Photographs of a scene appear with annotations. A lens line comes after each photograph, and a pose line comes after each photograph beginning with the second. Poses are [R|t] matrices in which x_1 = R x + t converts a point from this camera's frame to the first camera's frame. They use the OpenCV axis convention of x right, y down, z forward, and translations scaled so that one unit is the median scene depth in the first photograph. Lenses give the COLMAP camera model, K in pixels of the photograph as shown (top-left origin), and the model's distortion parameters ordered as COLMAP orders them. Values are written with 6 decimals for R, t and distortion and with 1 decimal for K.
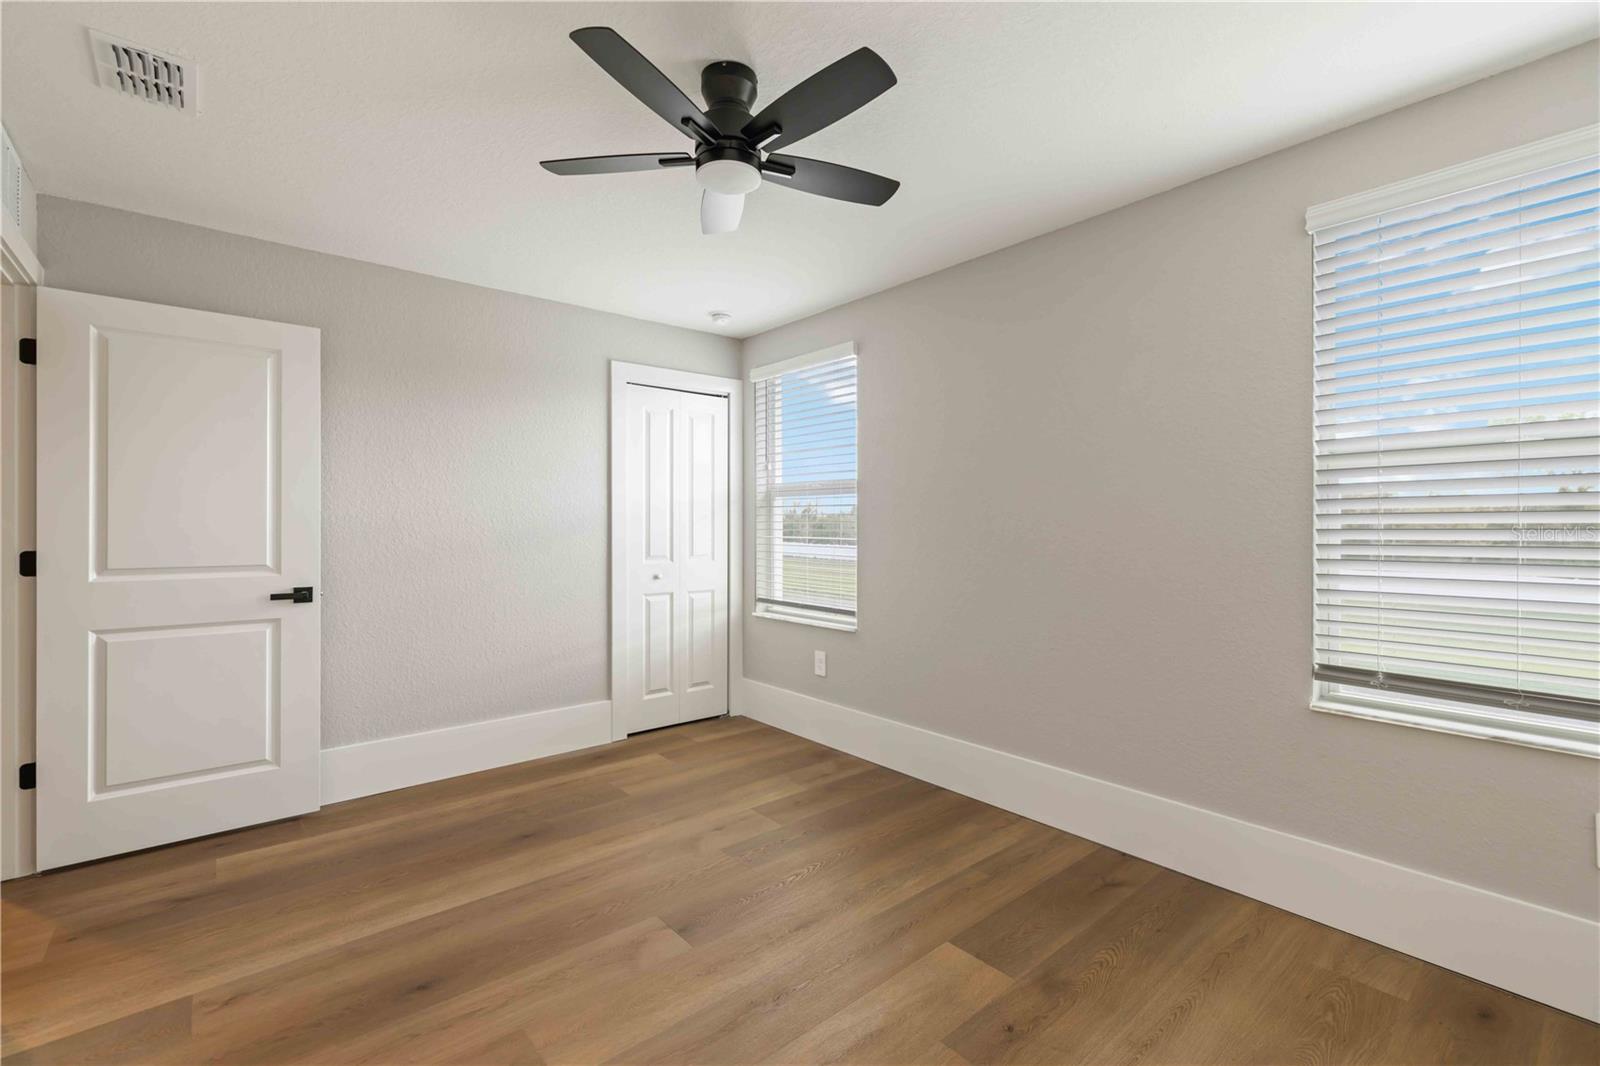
lens RADIAL K [[689.1, 0, 800.0], [0, 689.1, 533.0], [0, 0, 1]] dist [-0.001222, -0.000095]
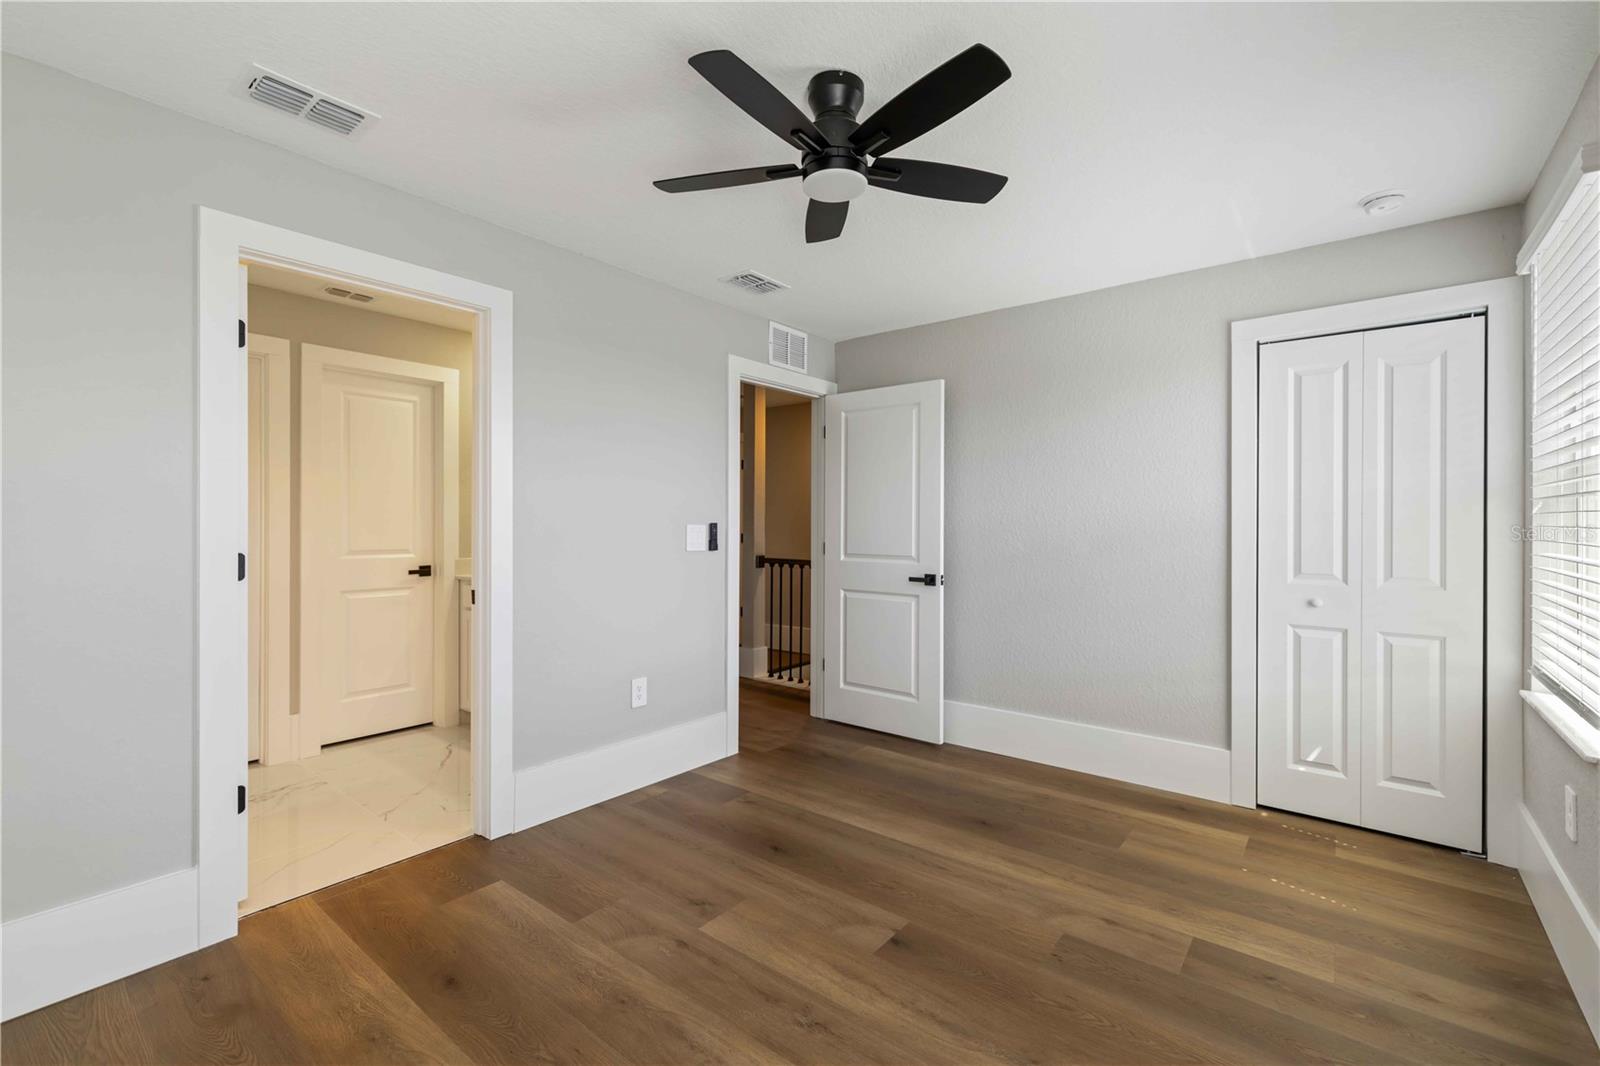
lens RADIAL K [[692.2, 0, 797.5], [0, 692.2, 532.6], [0, 0, 1]] dist [0.001707, 0.000919]
pose [[0.187366, 0.010126, -0.982238, 0.542794], [-0.016106, 0.999844, 0.007236, -0.007937], [0.982158, 0.014464, 0.187500, 0.472206]]
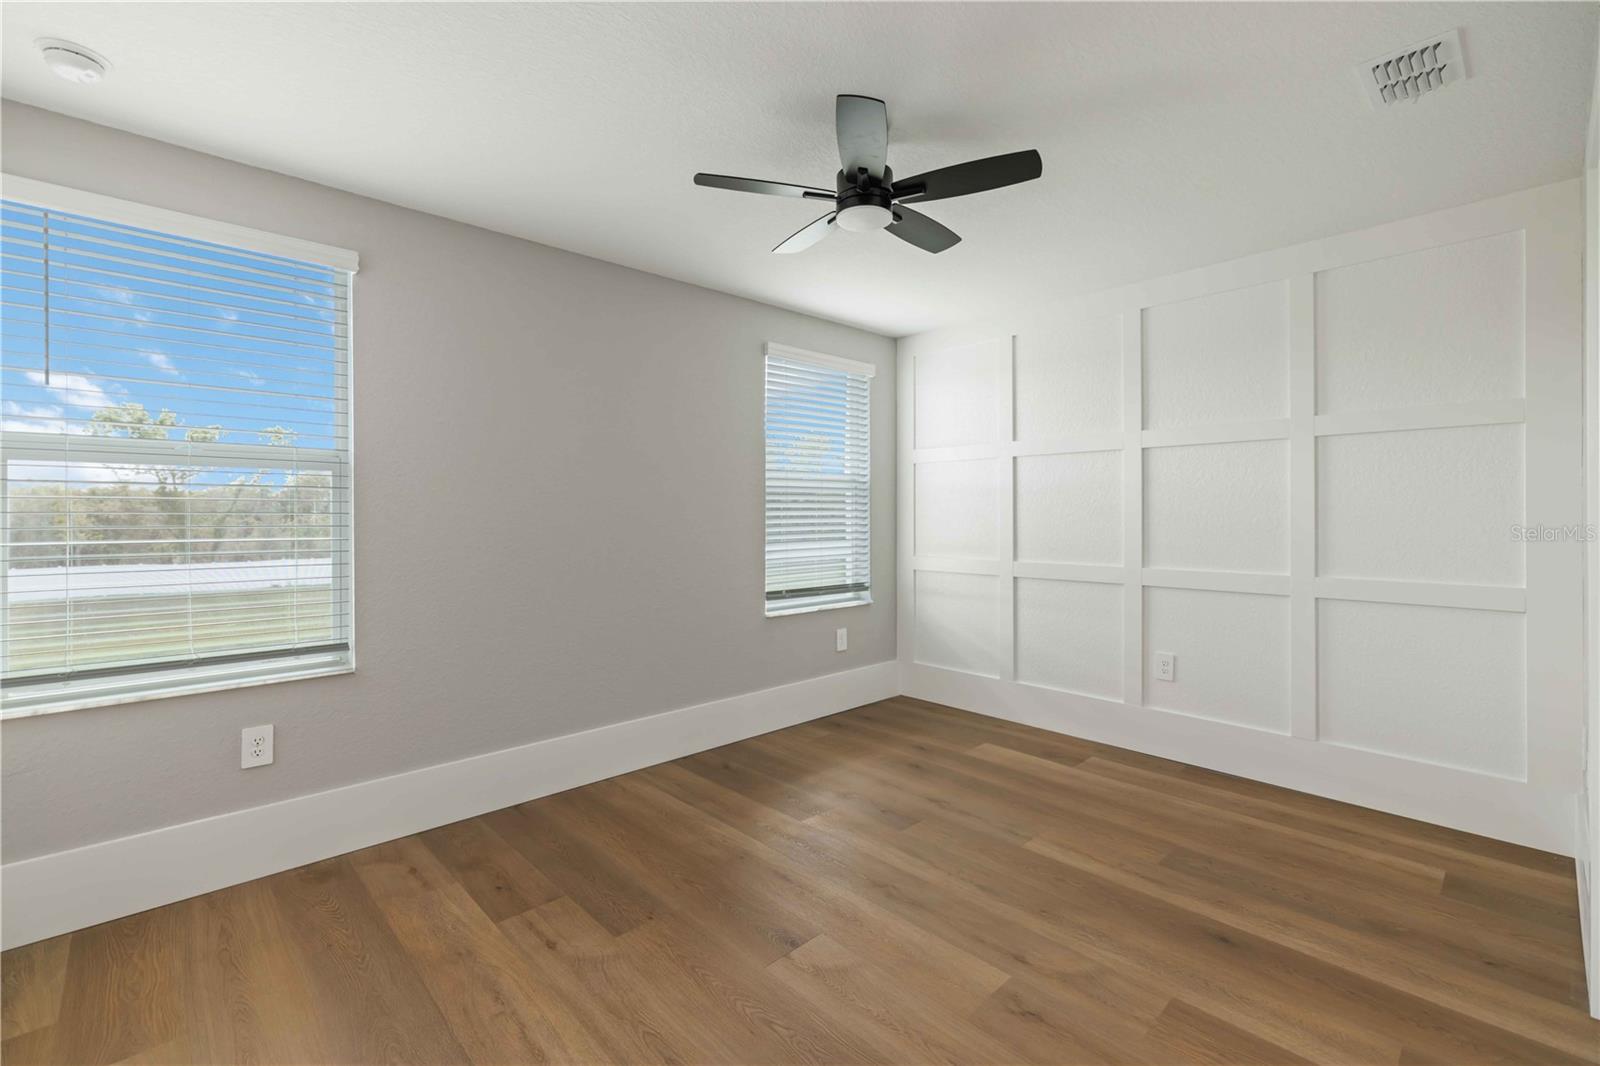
lens RADIAL K [[697.4, 0, 799.5], [0, 697.4, 516.5], [0, 0, 1]] dist [0.002258, 0.000629]
pose [[-0.048060, -0.001316, 0.998844, -0.796922], [0.014507, 0.999893, 0.002015, -0.007946], [-0.998739, 0.014587, -0.048036, 0.726497]]
